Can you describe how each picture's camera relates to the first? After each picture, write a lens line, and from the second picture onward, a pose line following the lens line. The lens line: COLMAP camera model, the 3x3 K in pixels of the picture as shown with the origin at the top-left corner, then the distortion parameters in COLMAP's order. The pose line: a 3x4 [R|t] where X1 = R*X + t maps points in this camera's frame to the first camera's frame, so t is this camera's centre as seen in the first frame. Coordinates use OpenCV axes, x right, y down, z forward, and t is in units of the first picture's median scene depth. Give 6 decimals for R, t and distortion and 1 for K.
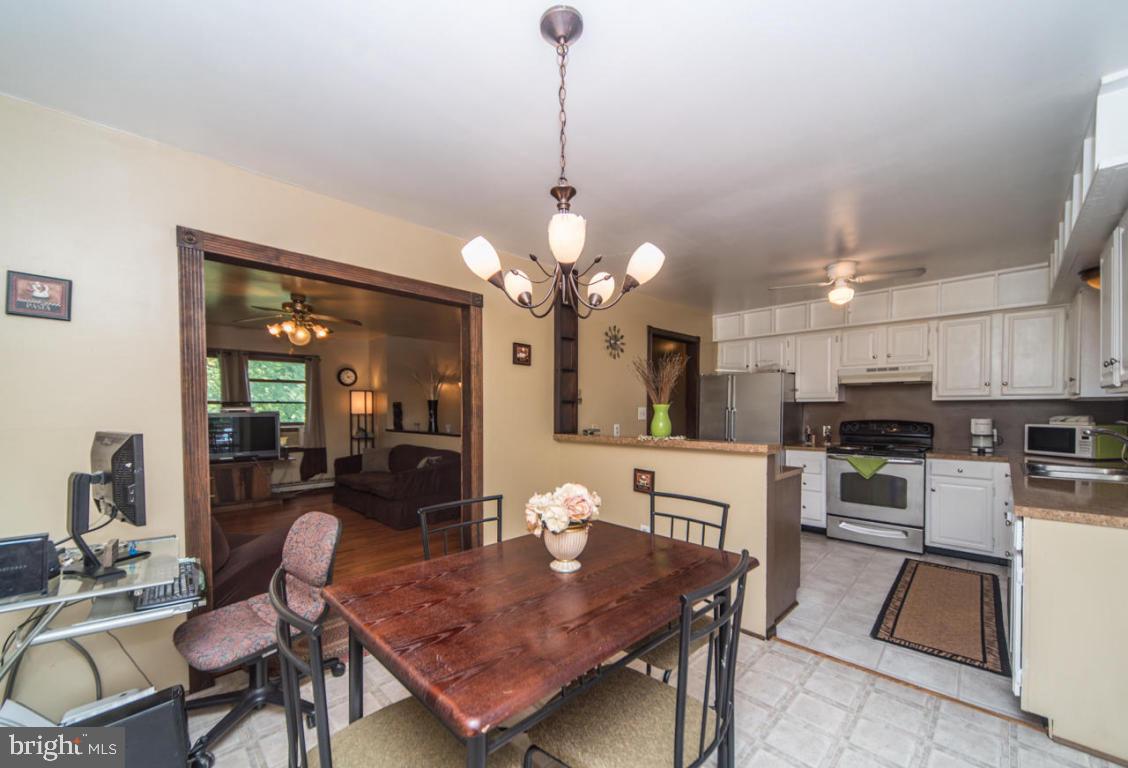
lens RADIAL K [[438.5, 0, 556.7], [0, 438.5, 417.3], [0, 0, 1]] dist [-0.000497, -0.000065]
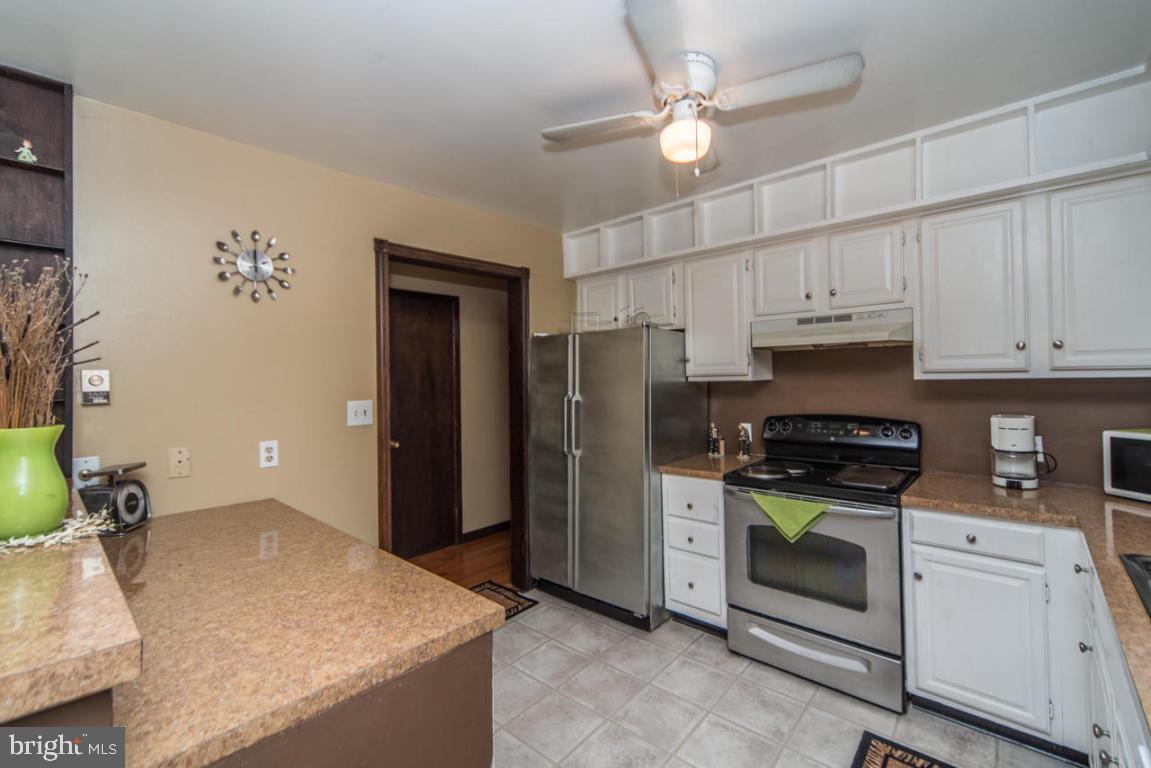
lens RADIAL K [[494.2, 0, 573.8], [0, 494.2, 375.2], [0, 0, 1]] dist [0.003703, 0.000127]
pose [[0.998308, -0.015329, 0.056096, 0.444814], [0.016784, 0.999532, -0.025561, -0.036198], [-0.055678, 0.026460, 0.998098, 0.466539]]
